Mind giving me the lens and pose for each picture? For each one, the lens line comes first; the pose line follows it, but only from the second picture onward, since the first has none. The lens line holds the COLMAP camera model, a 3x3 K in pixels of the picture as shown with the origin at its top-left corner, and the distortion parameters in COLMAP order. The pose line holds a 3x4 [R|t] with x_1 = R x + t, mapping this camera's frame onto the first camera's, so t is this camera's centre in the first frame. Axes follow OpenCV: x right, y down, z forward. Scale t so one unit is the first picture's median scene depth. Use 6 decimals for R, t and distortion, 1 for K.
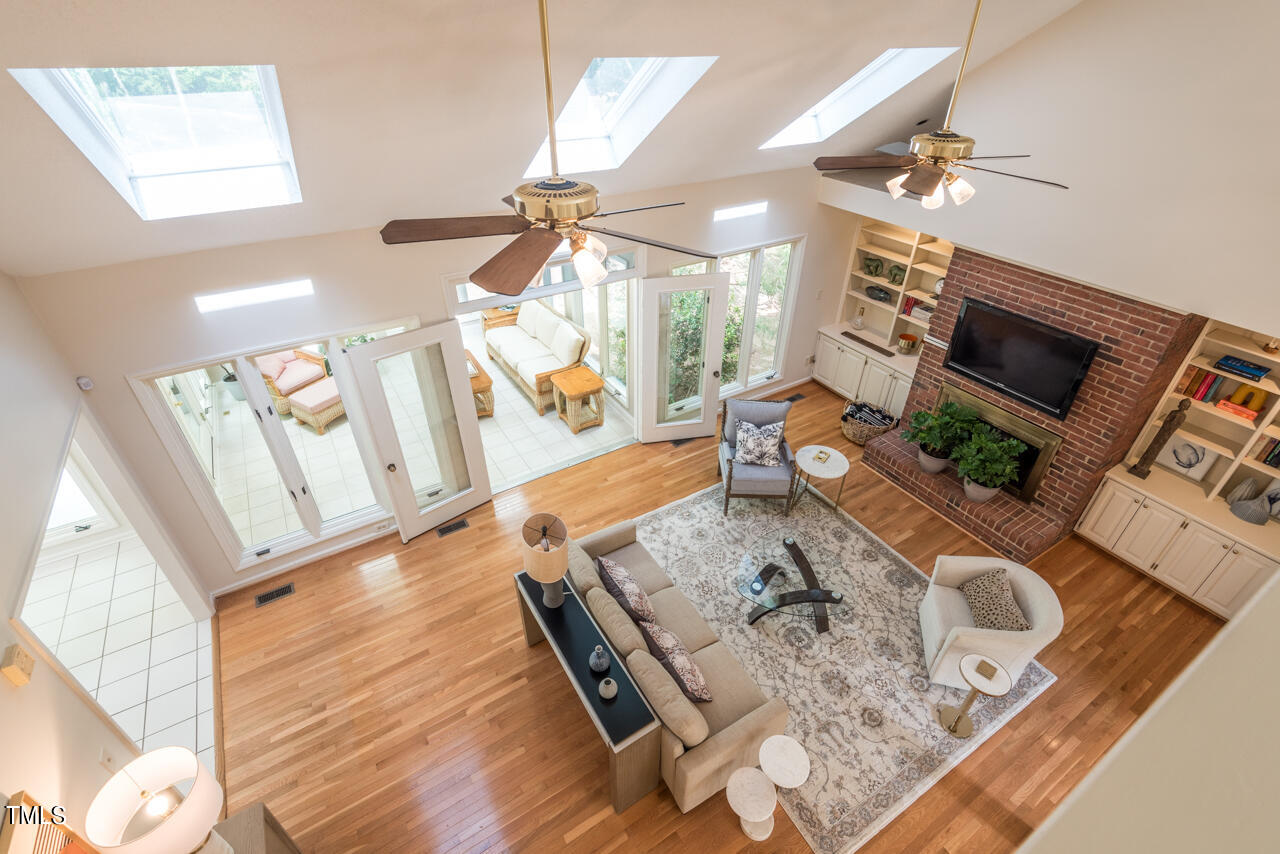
lens RADIAL K [[579.8, 0, 645.9], [0, 579.8, 423.0], [0, 0, 1]] dist [0.002285, -0.010056]
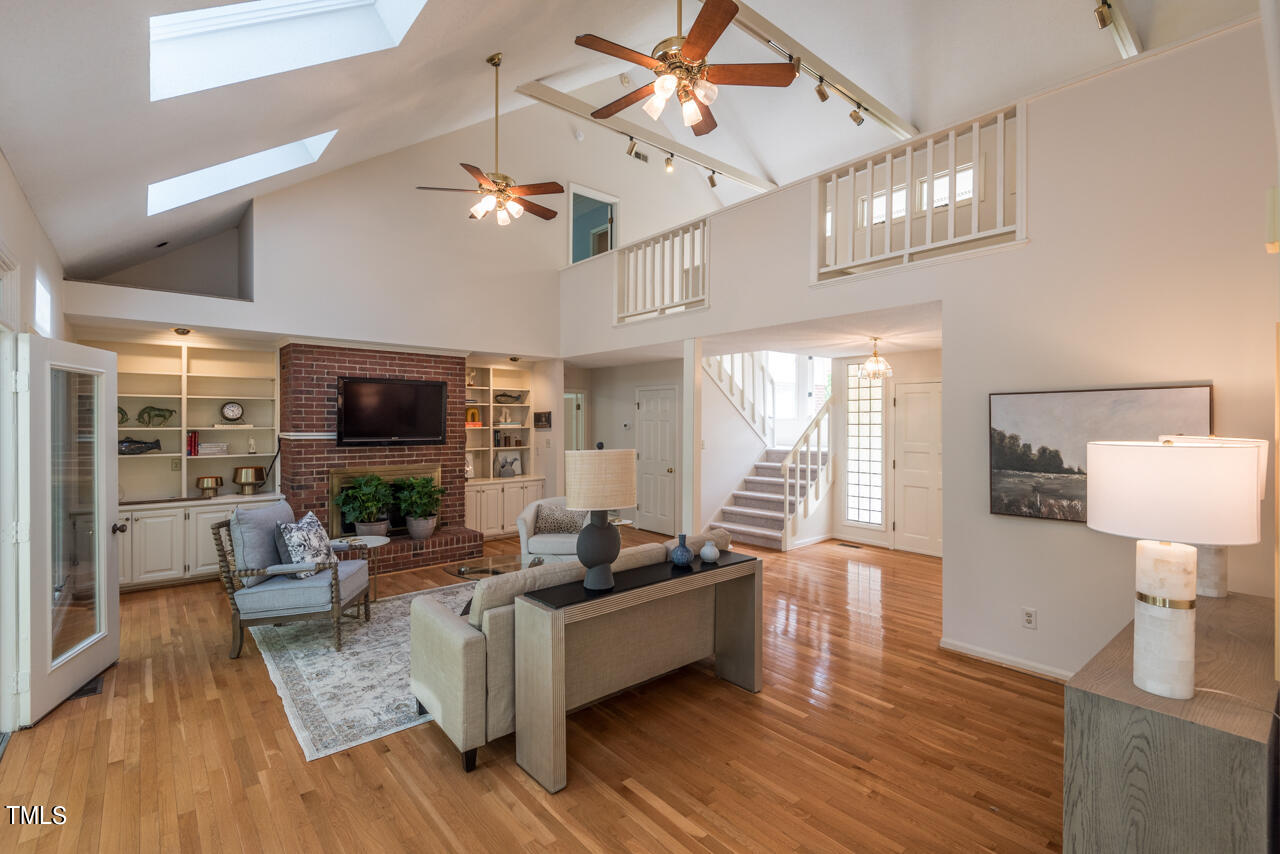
lens RADIAL K [[579.8, 0, 645.9], [0, 579.8, 423.0], [0, 0, 1]] dist [0.002285, -0.010056]
pose [[-0.161686, -0.011386, 0.986776, -0.674040], [0.548855, 0.829973, 0.099509, 0.075240], [-0.820131, 0.557687, -0.127946, 0.725286]]
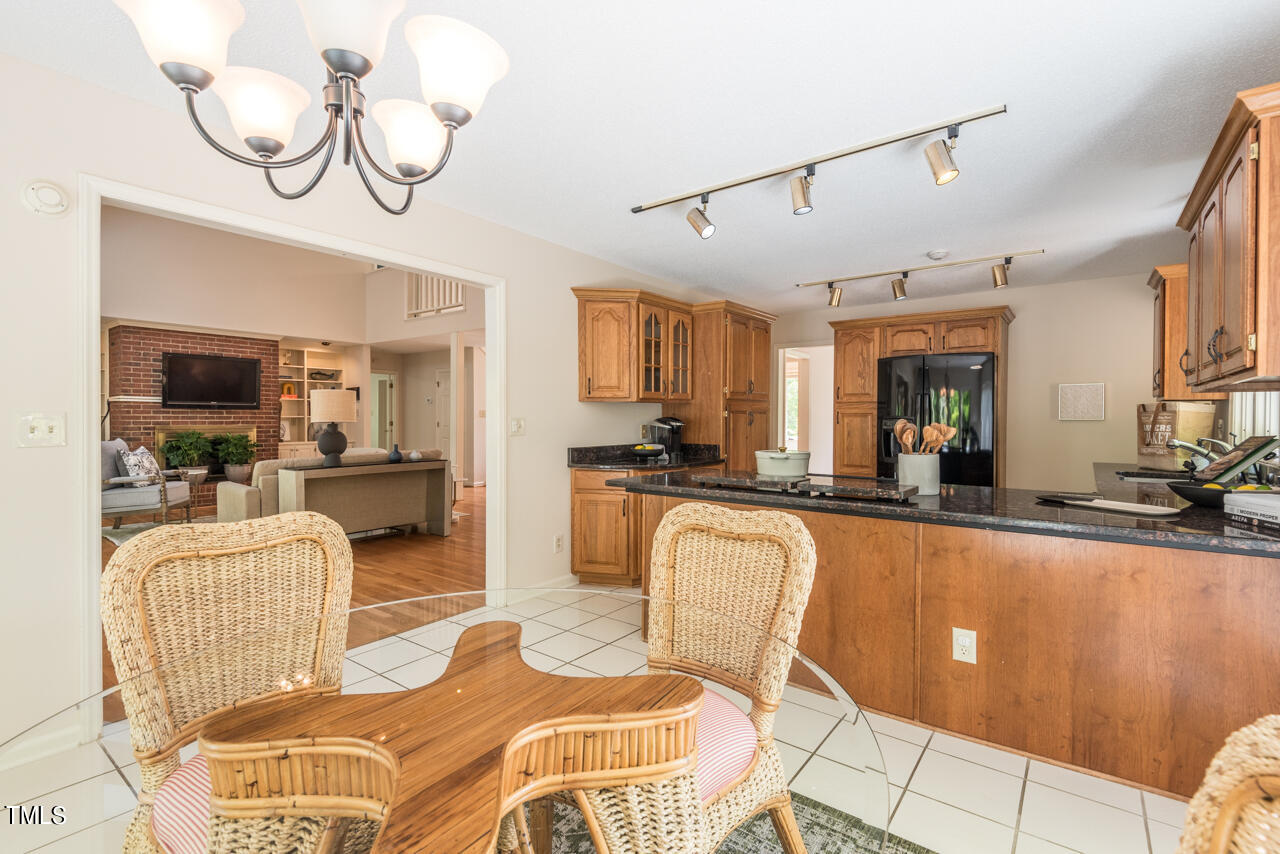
lens RADIAL K [[579.8, 0, 645.9], [0, 579.8, 423.0], [0, 0, 1]] dist [0.002285, -0.010056]
pose [[-0.369650, -0.022864, 0.928890, -1.247596], [0.511082, 0.829882, 0.223811, 0.222256], [-0.775986, 0.557470, -0.295080, 0.611496]]
